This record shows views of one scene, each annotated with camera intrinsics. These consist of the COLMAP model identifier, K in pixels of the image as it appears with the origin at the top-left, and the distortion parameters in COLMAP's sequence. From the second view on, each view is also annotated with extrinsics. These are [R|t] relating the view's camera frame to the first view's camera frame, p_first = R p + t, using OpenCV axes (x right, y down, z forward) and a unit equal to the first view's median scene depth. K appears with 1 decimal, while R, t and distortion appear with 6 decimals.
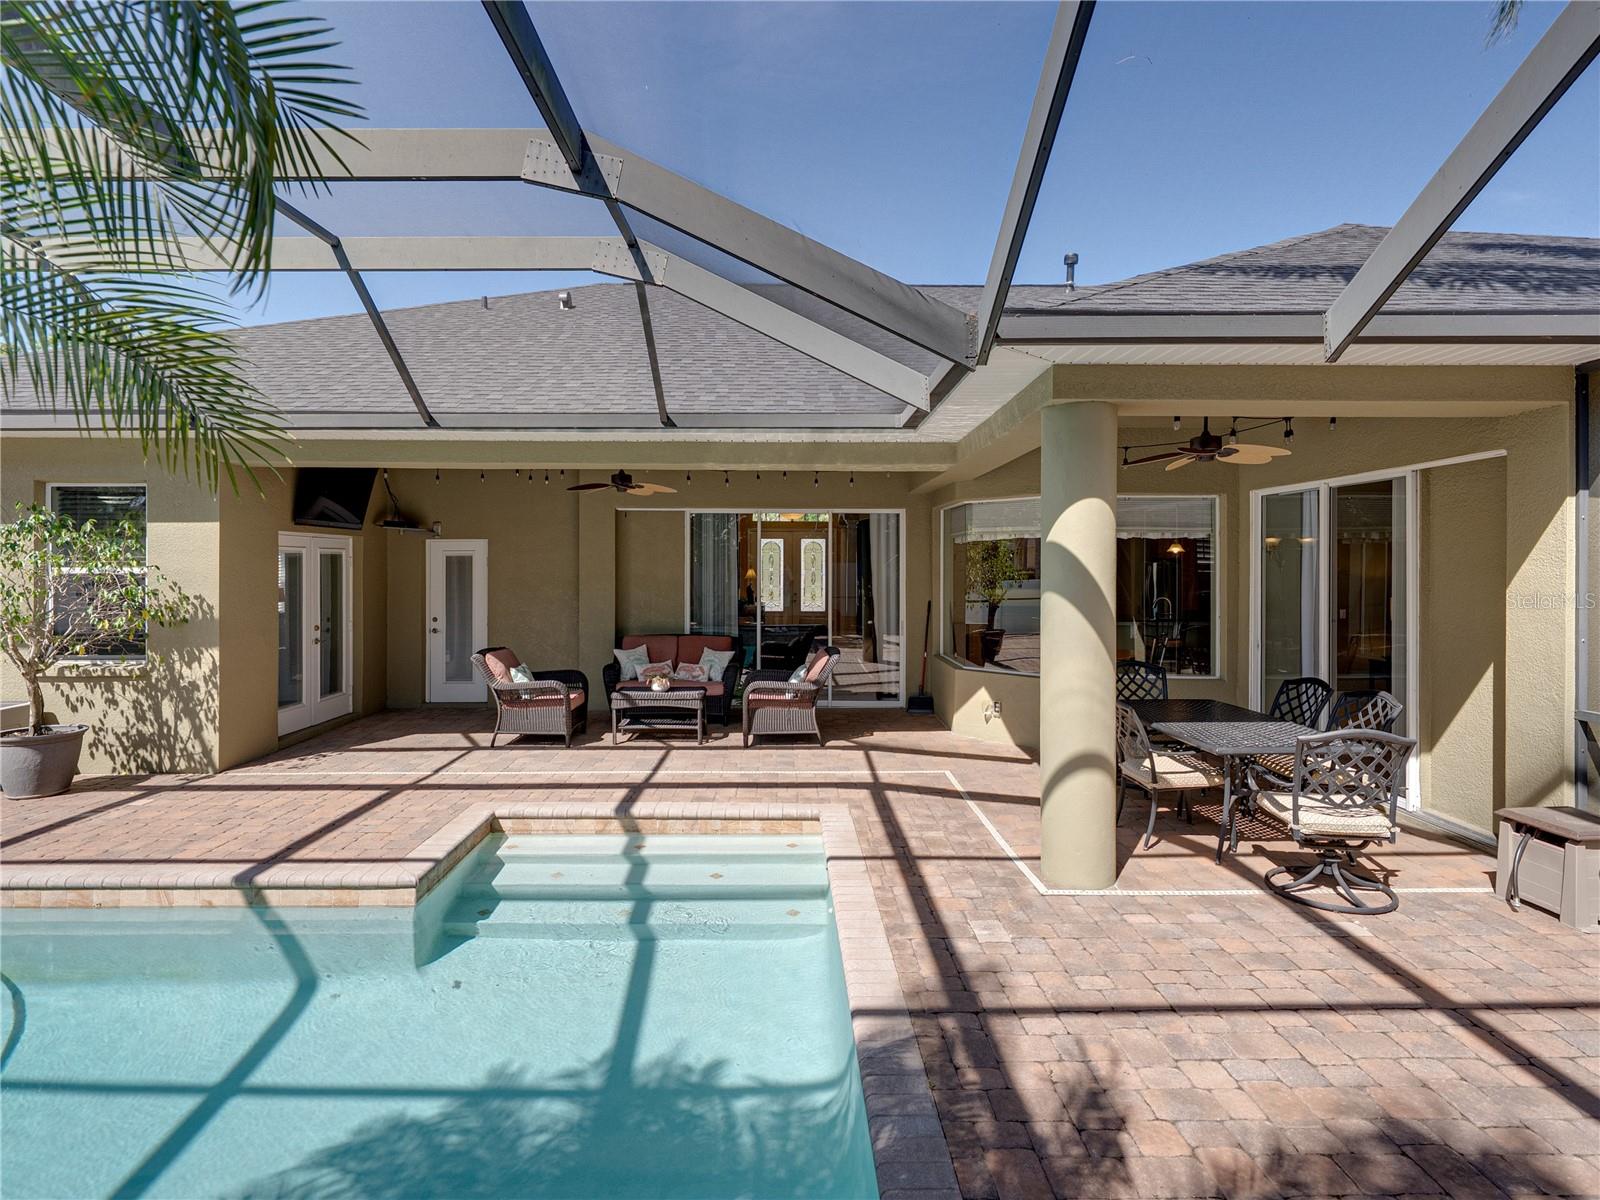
lens RADIAL K [[817.2, 0, 790.5], [0, 817.2, 566.9], [0, 0, 1]] dist [0.000187, -0.000991]
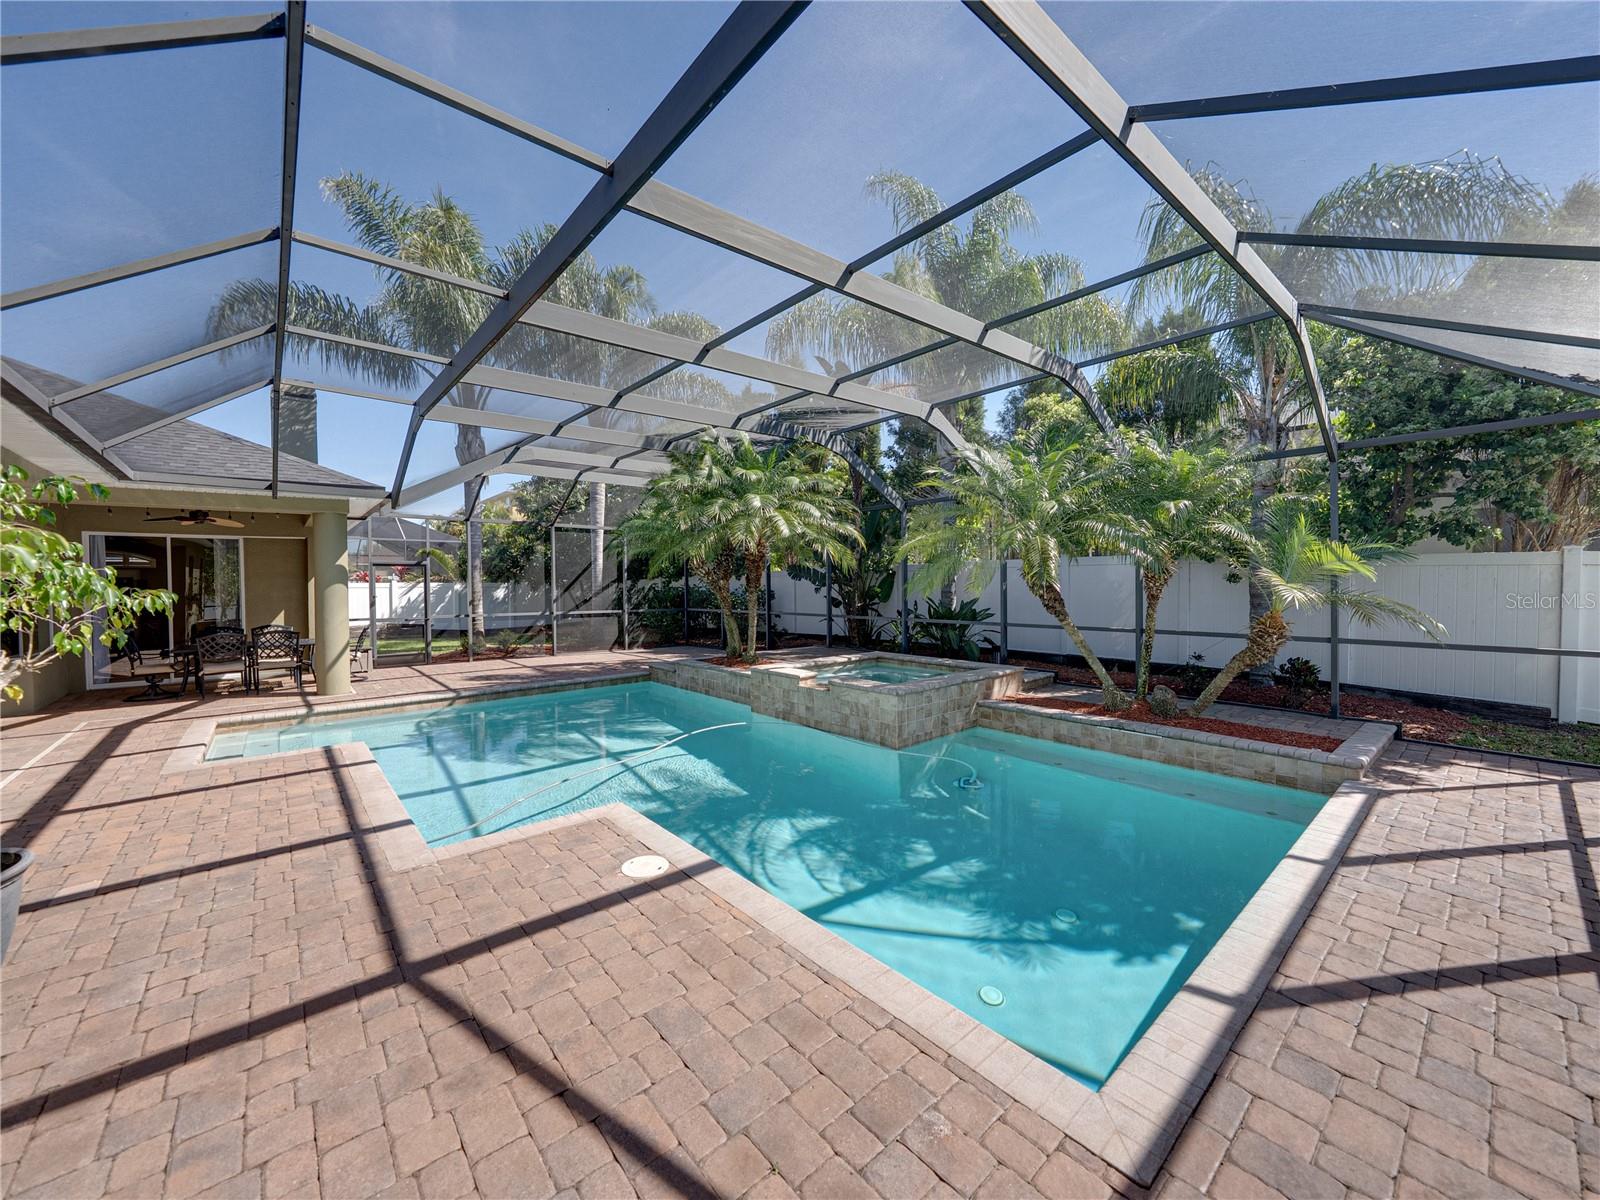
lens RADIAL K [[615.8, 0, 797.7], [0, 615.8, 592.1], [0, 0, 1]] dist [-0.001194, -0.000238]
pose [[-0.646896, -0.007335, 0.762543, -1.402099], [0.009893, 0.999789, 0.018009, 0.023284], [-0.762514, 0.019194, -0.646687, 0.748058]]
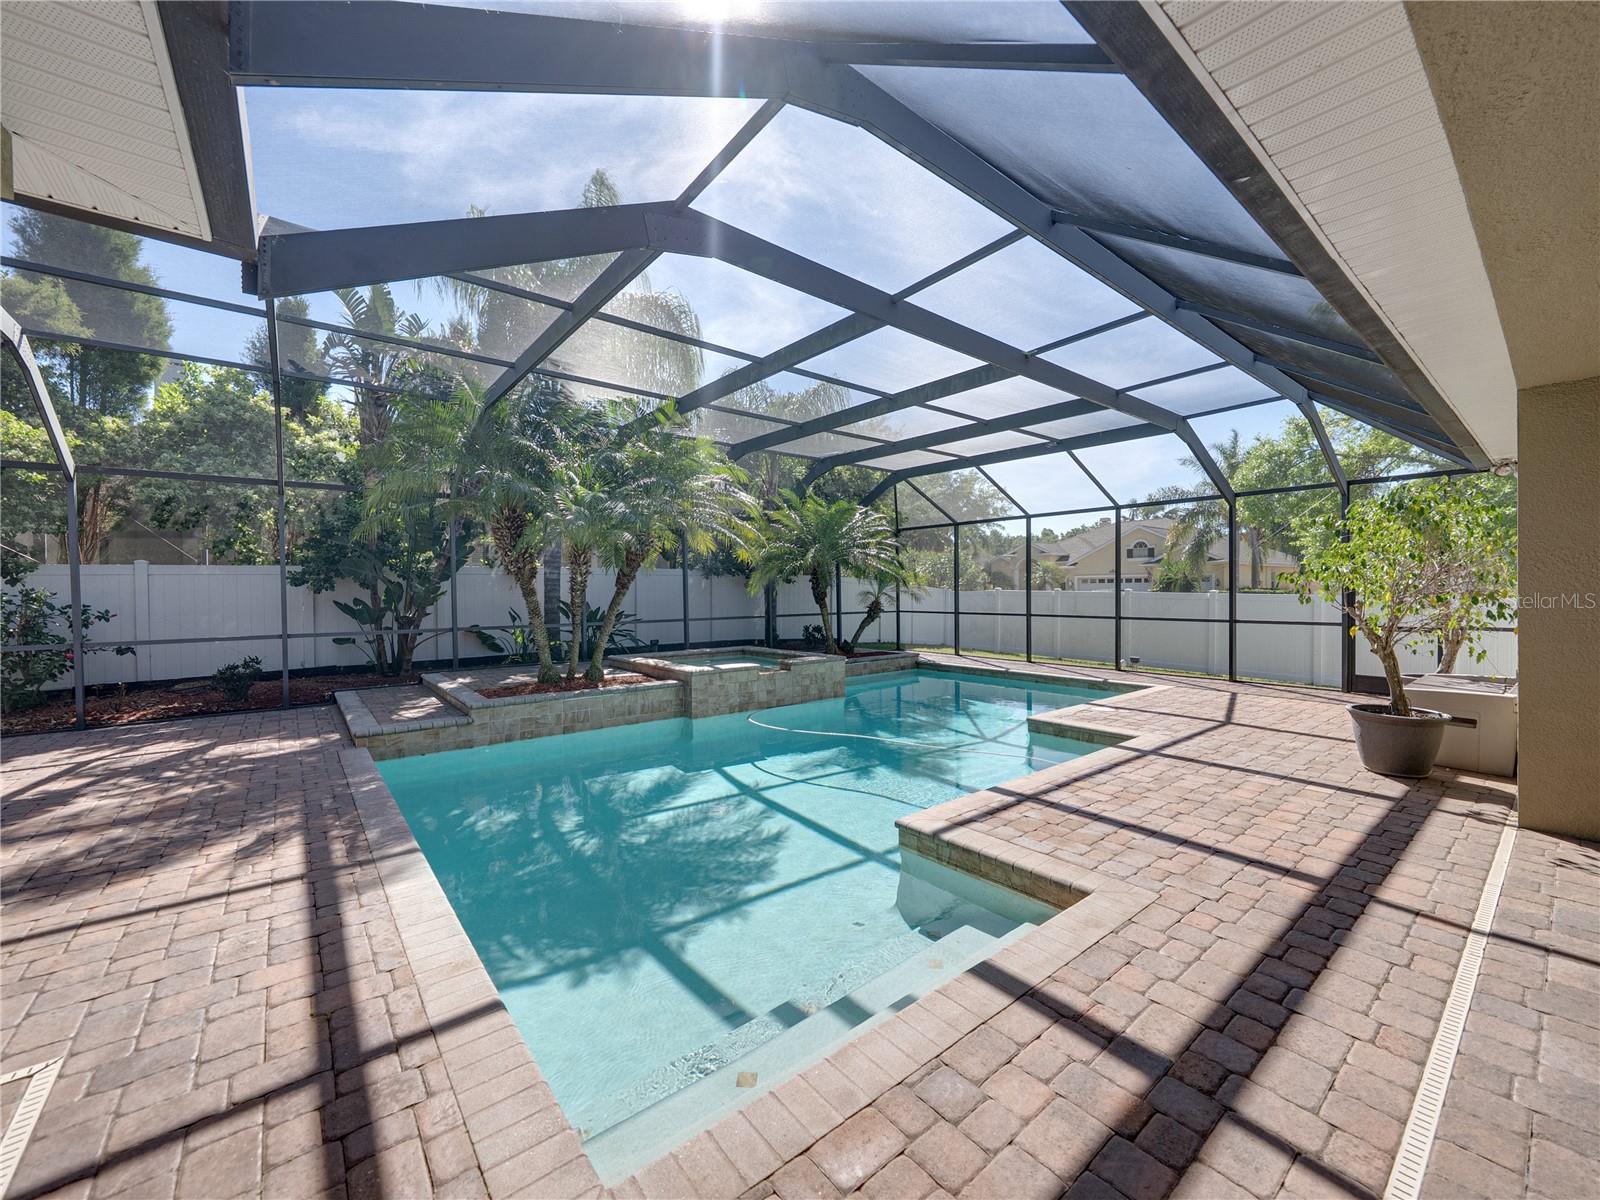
lens RADIAL K [[620.7, 0, 791.0], [0, 620.7, 592.1], [0, 0, 1]] dist [-0.005742, -0.000015]
pose [[-0.792356, 0.006701, -0.610023, 0.099833], [0.007074, 0.999973, 0.001796, 0.047119], [0.610018, -0.002892, -0.792382, 1.034418]]
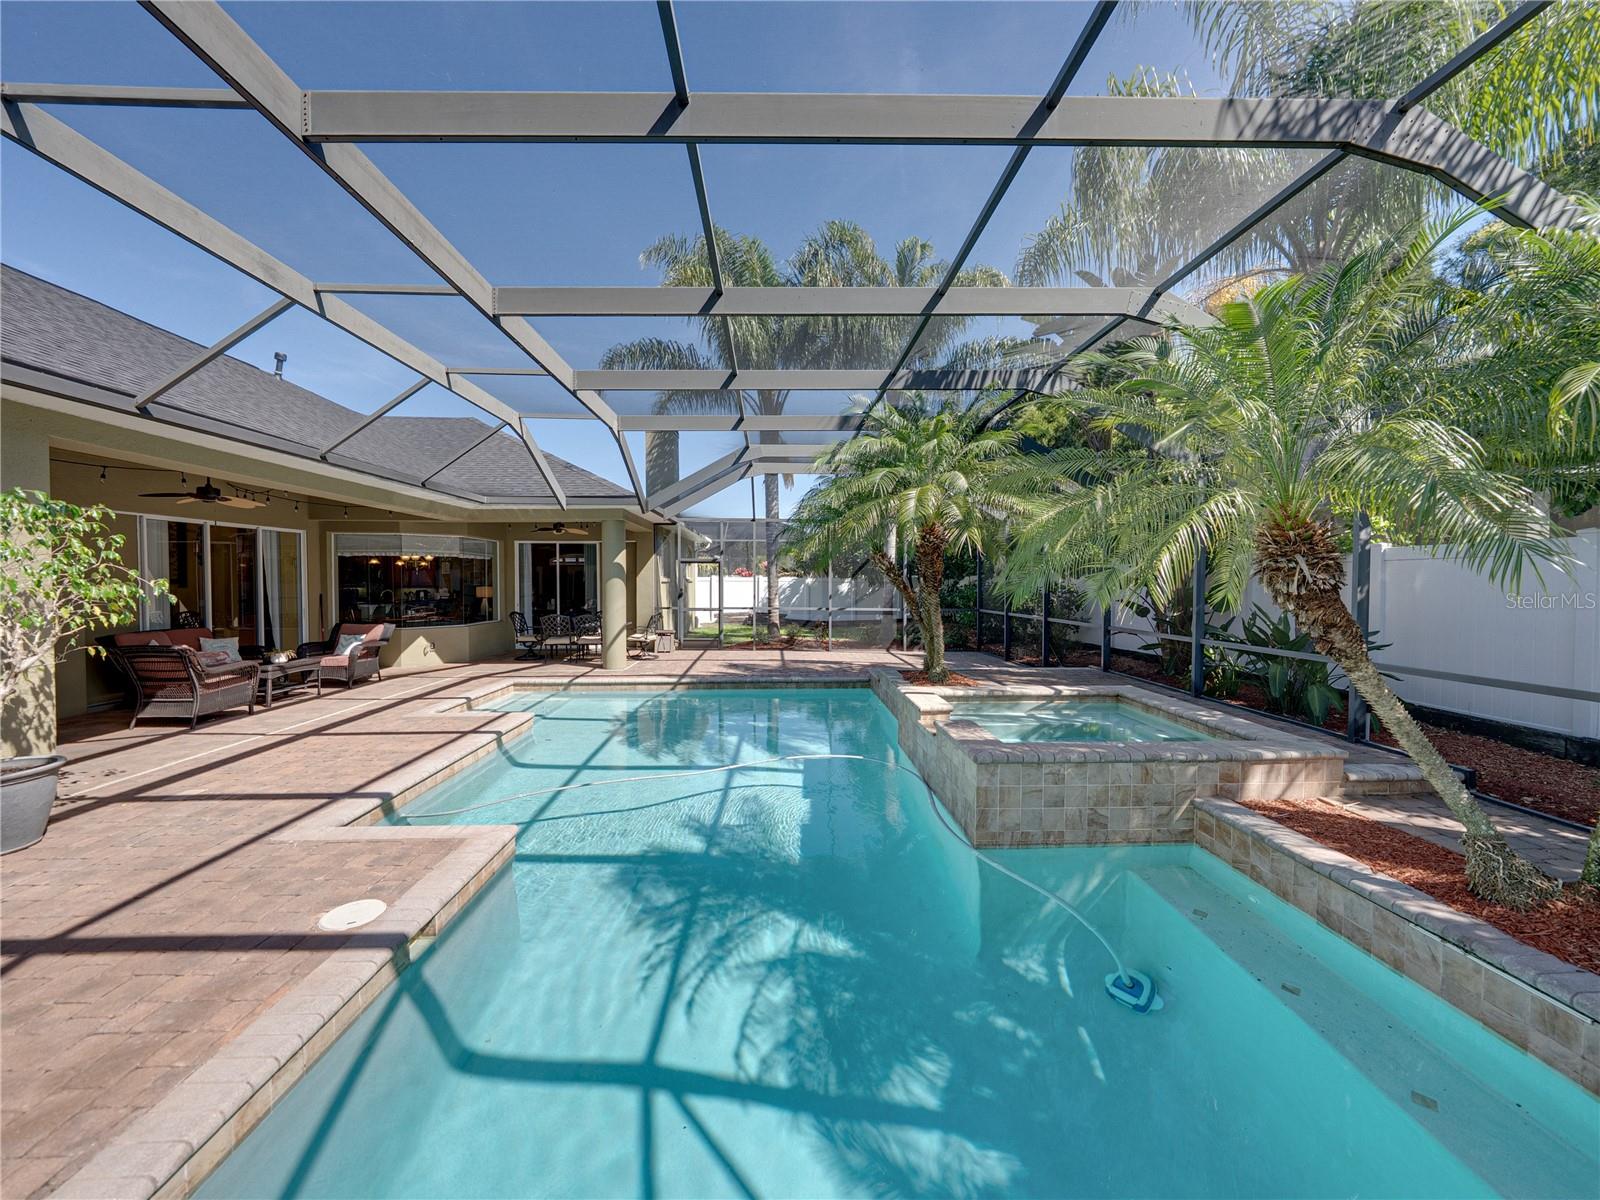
lens RADIAL K [[615.8, 0, 797.7], [0, 615.8, 592.1], [0, 0, 1]] dist [-0.001194, -0.000238]
pose [[-0.031209, -0.020991, 0.999292, -1.370963], [0.001051, 0.999778, 0.021034, 0.022921], [-0.999512, 0.001706, -0.031180, 0.233216]]
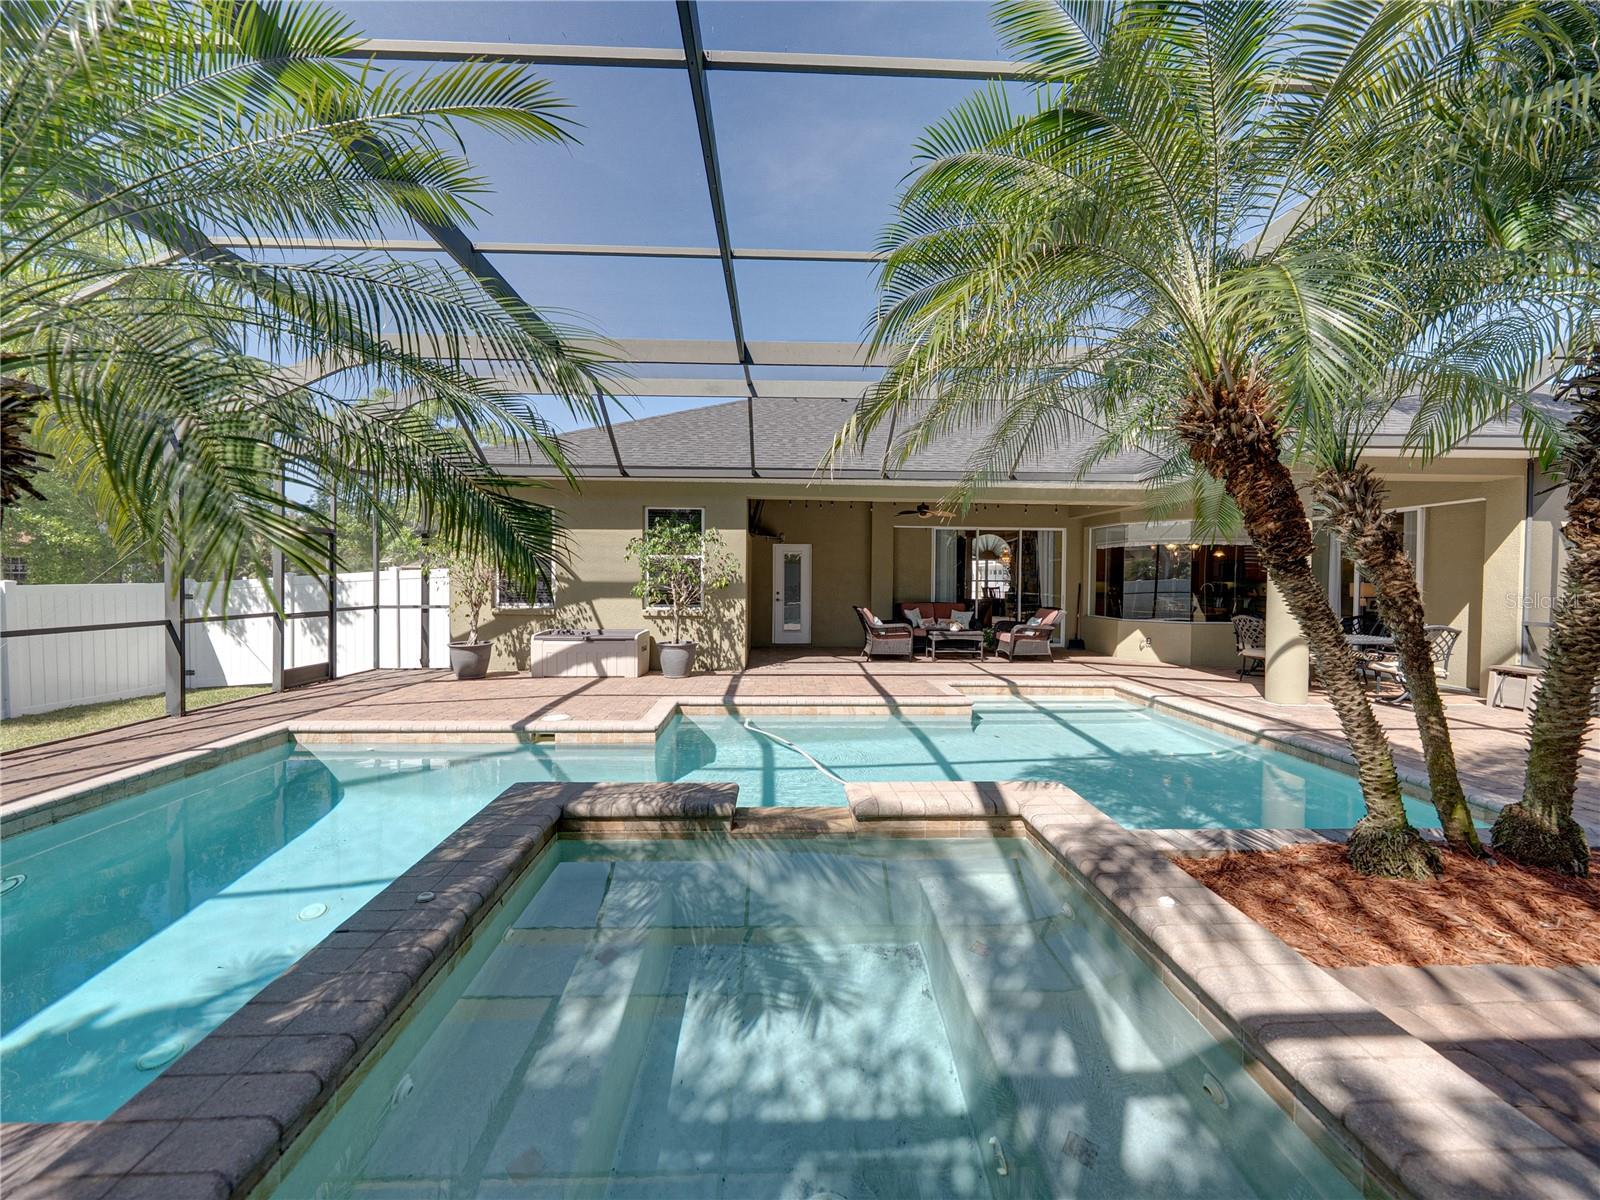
lens RADIAL K [[624.8, 0, 795.0], [0, 624.8, 592.4], [0, 0, 1]] dist [-0.001639, -0.000238]
pose [[0.999694, 0.006965, 0.023731, -0.622633], [-0.007494, 0.999724, 0.022283, 0.050677], [-0.023569, -0.022454, 0.999470, -0.372767]]
